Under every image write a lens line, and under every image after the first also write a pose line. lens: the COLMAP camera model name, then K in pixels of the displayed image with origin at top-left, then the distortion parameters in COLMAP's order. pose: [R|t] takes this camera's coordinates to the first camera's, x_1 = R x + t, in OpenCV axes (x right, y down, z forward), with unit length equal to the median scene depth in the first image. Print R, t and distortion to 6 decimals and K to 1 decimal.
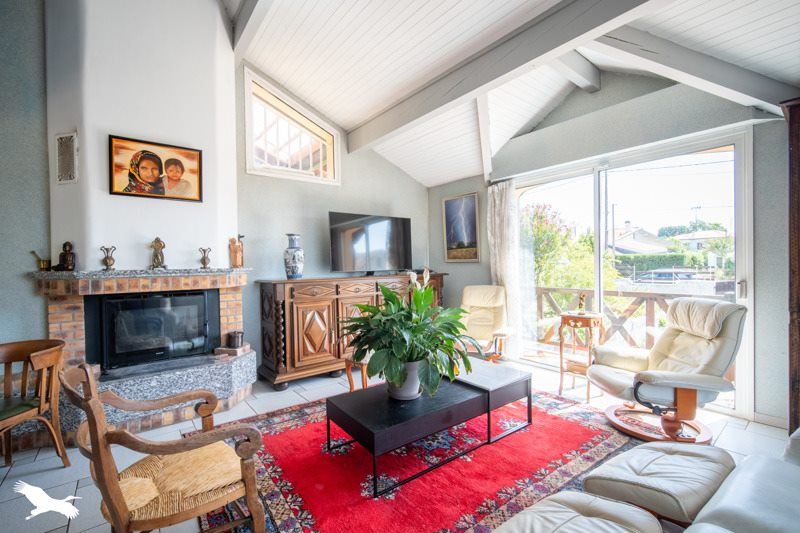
lens RADIAL K [[350.9, 0, 396.2], [0, 350.9, 266.5], [0, 0, 1]] dist [-0.006453, 0.000547]
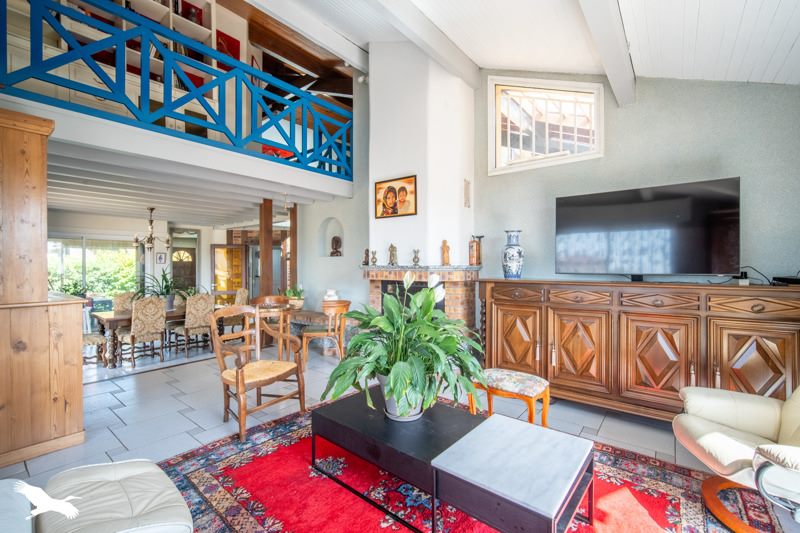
lens RADIAL K [[350.9, 0, 396.6], [0, 350.9, 264.8], [0, 0, 1]] dist [-0.006453, 0.000547]
pose [[0.219719, 0.013357, -0.975472, 0.706334], [-0.013264, 0.999855, 0.010703, -0.009606], [0.975473, 0.010587, 0.219864, 0.644674]]
